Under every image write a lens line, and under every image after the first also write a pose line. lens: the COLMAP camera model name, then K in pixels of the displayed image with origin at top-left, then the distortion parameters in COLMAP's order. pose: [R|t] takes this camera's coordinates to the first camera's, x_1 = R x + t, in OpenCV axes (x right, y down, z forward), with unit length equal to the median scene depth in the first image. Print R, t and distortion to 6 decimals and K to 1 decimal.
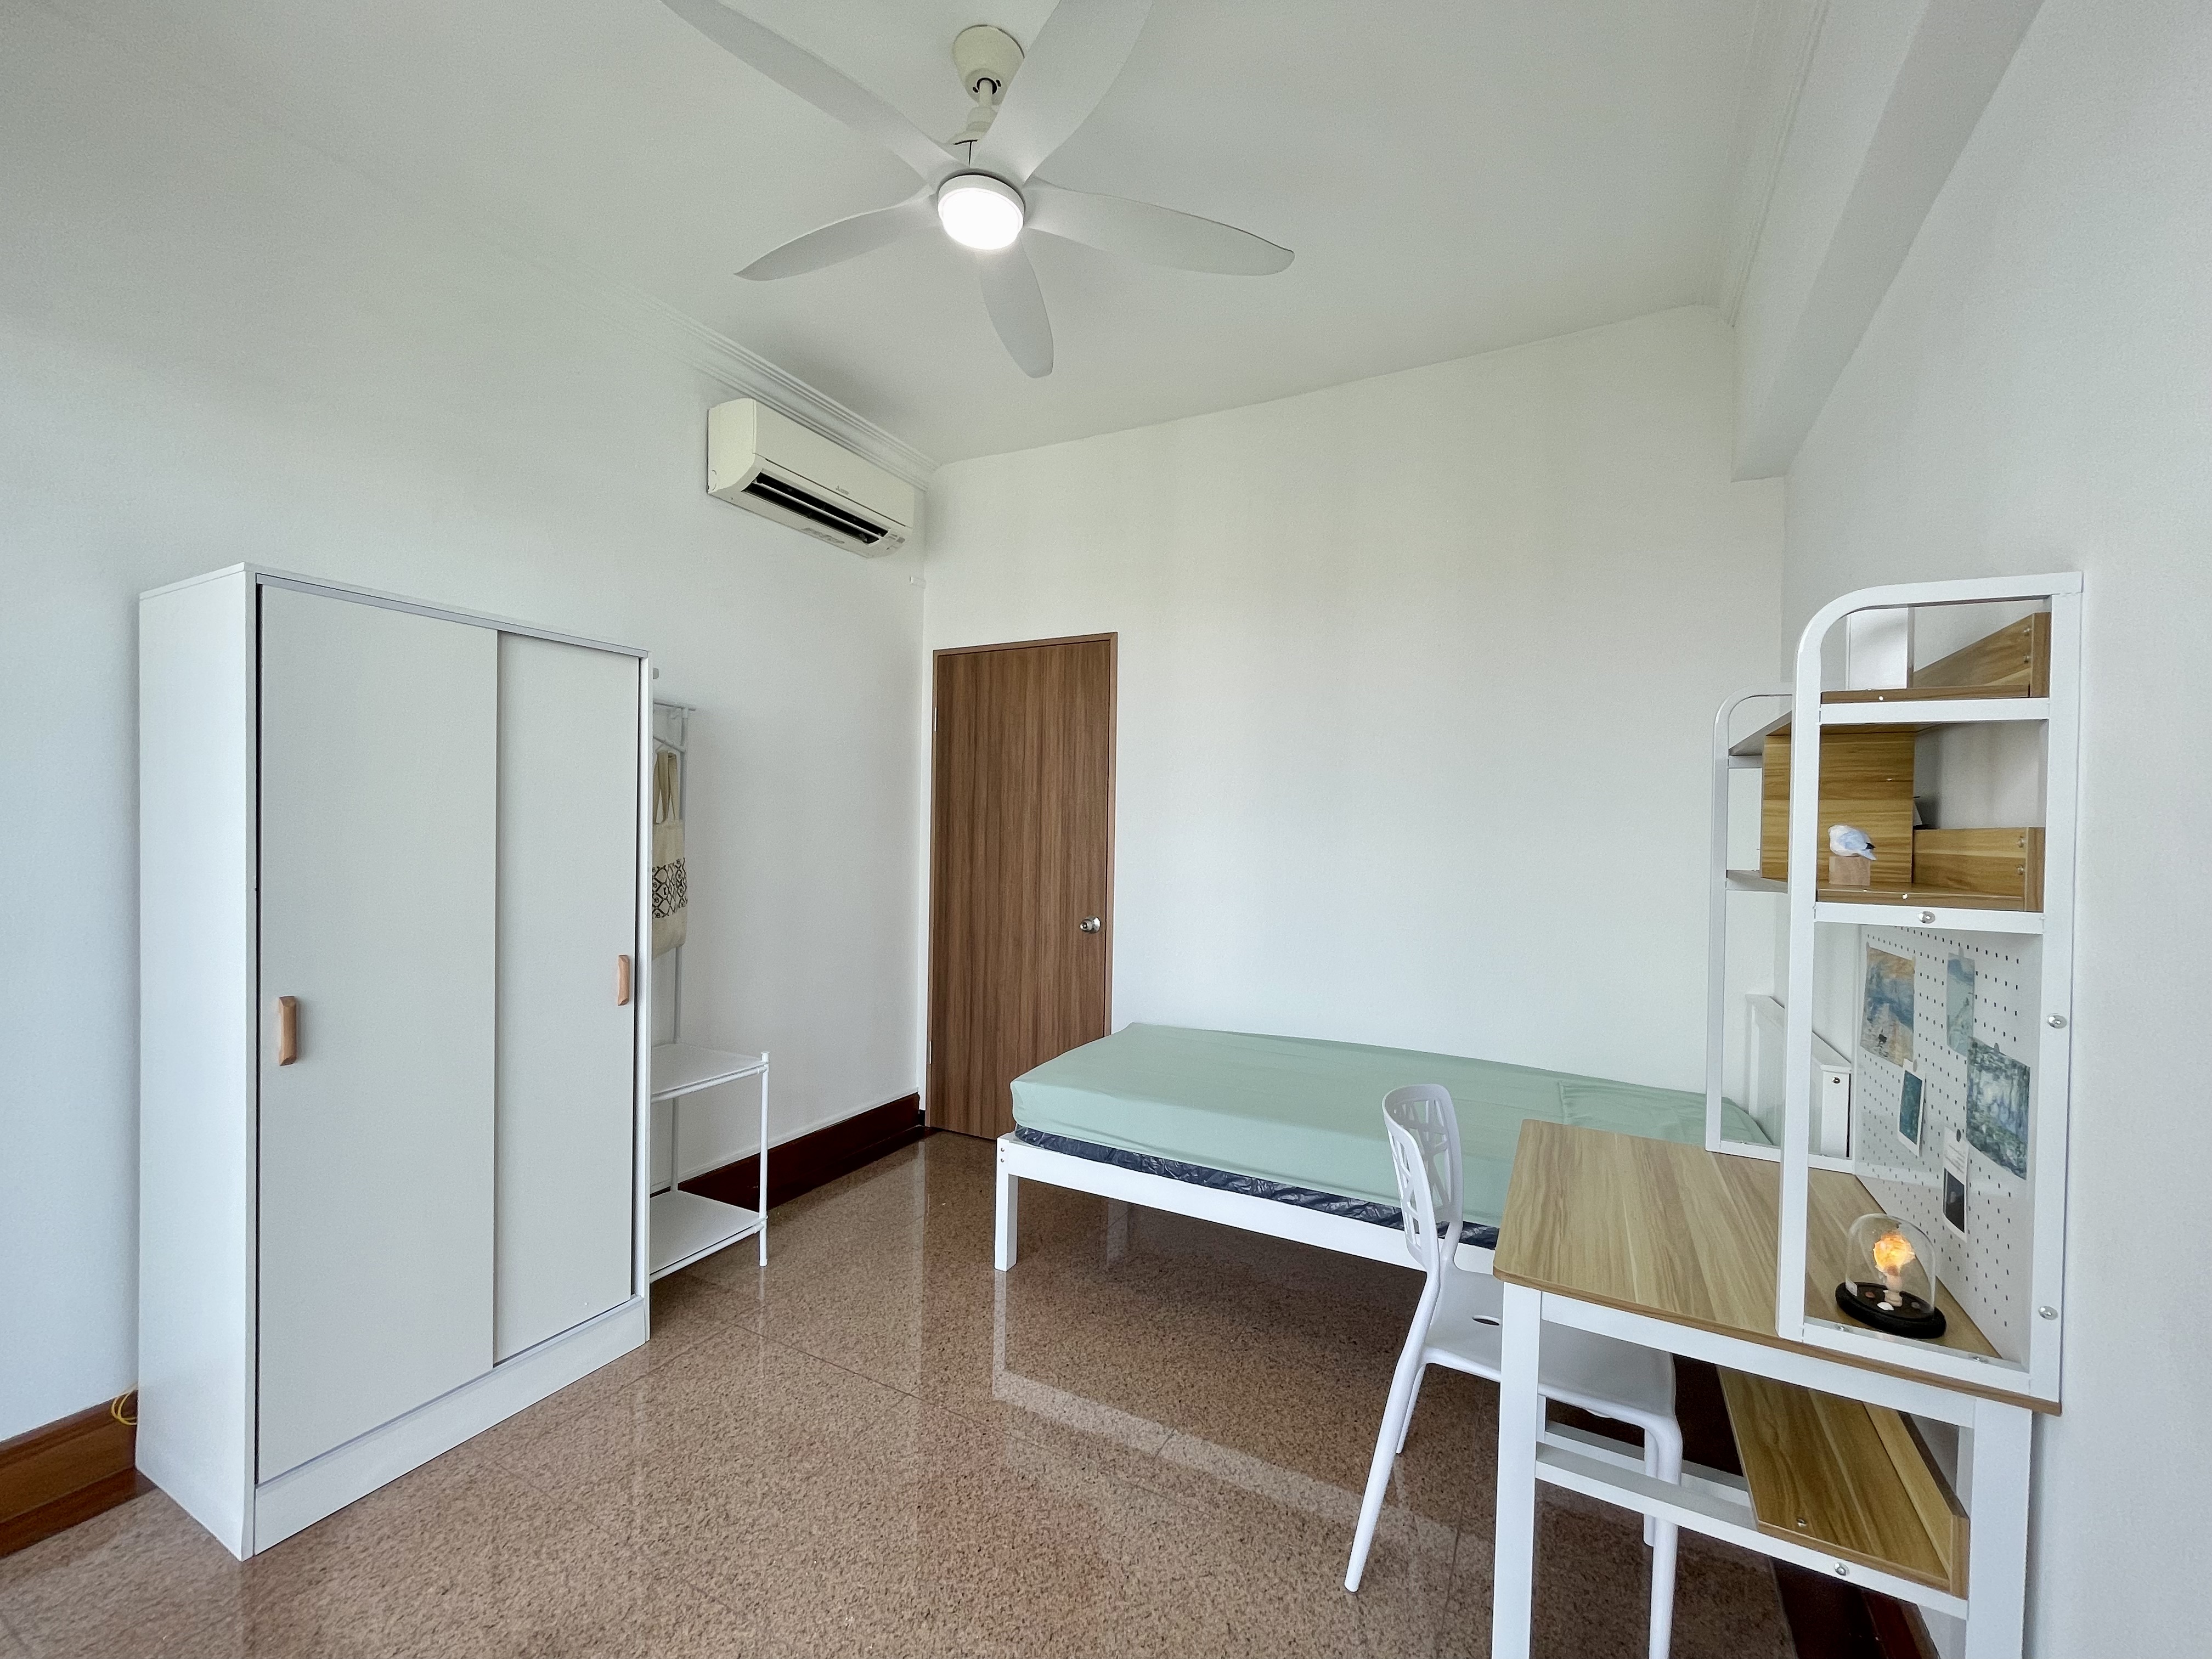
lens RADIAL K [[893.3, 0, 1107.5], [0, 893.3, 880.1], [0, 0, 1]] dist [-0.000252, -0.000081]
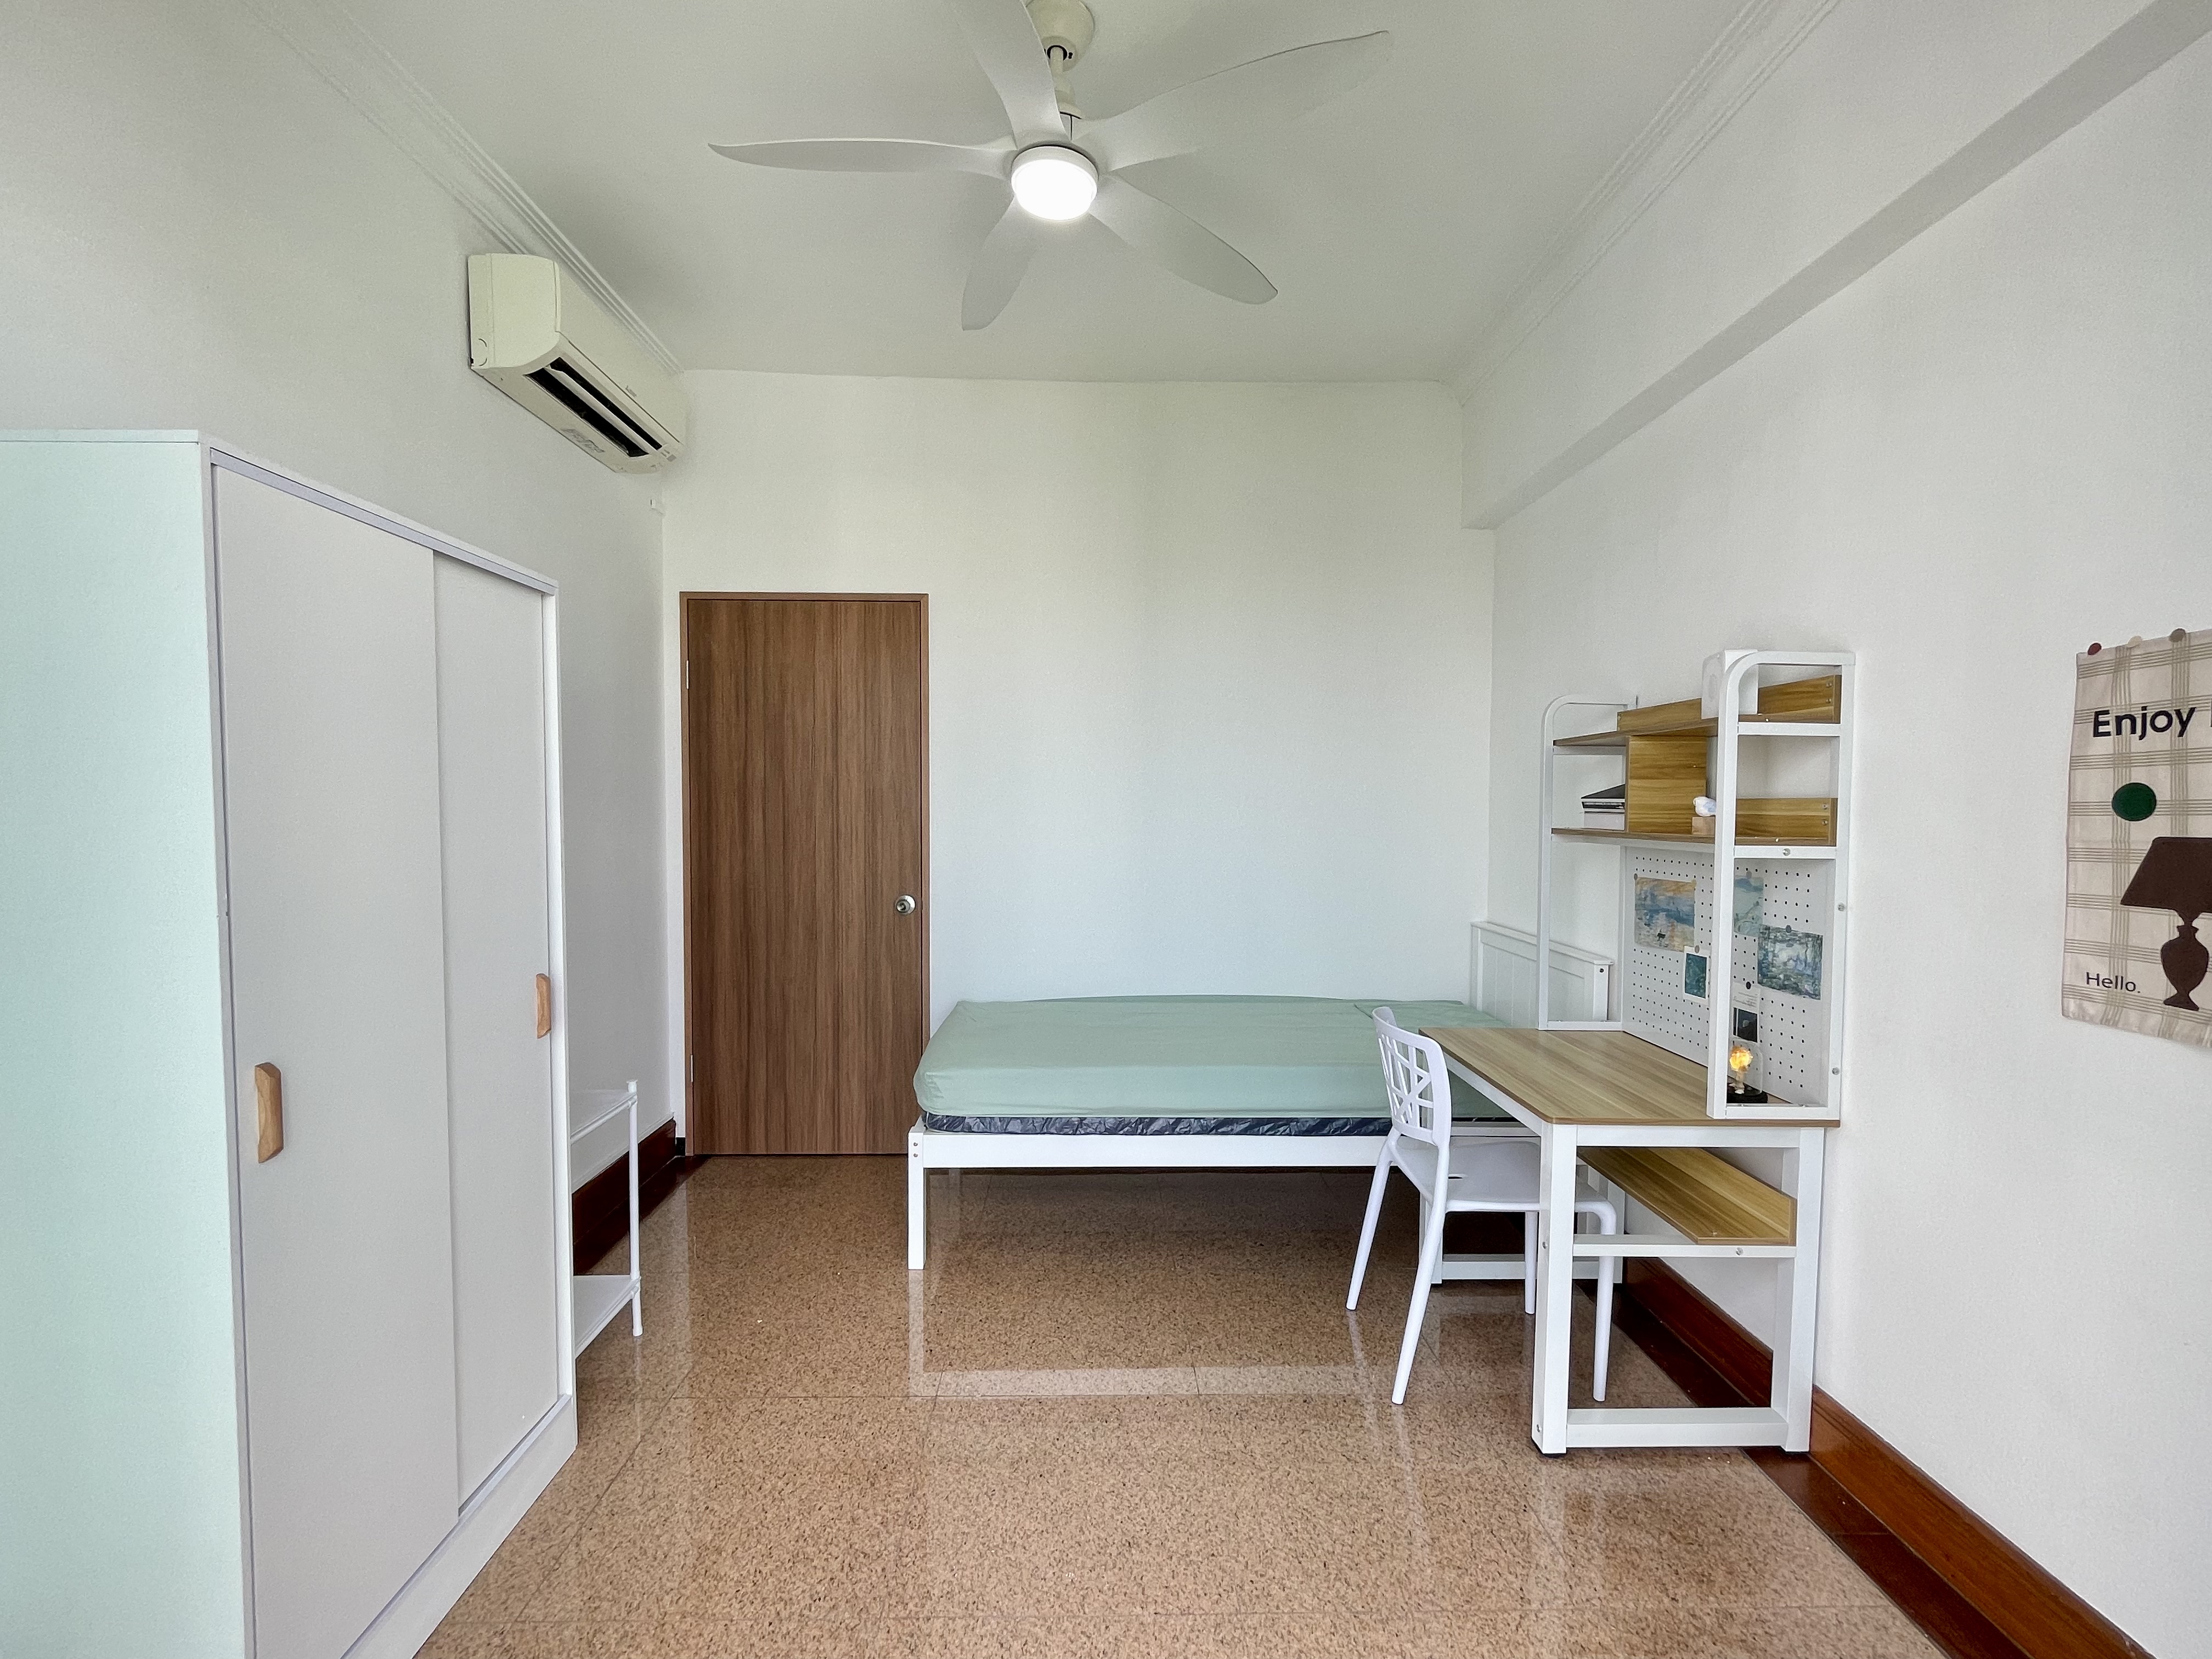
lens RADIAL K [[964.6, 0, 1107.5], [0, 964.6, 889.4], [0, 0, 1]] dist [-0.000635, -0.000029]
pose [[0.873601, -0.057908, 0.483186, -0.646956], [0.039023, 0.998033, 0.049056, -0.016147], [-0.485076, -0.024000, 0.874143, 0.018332]]
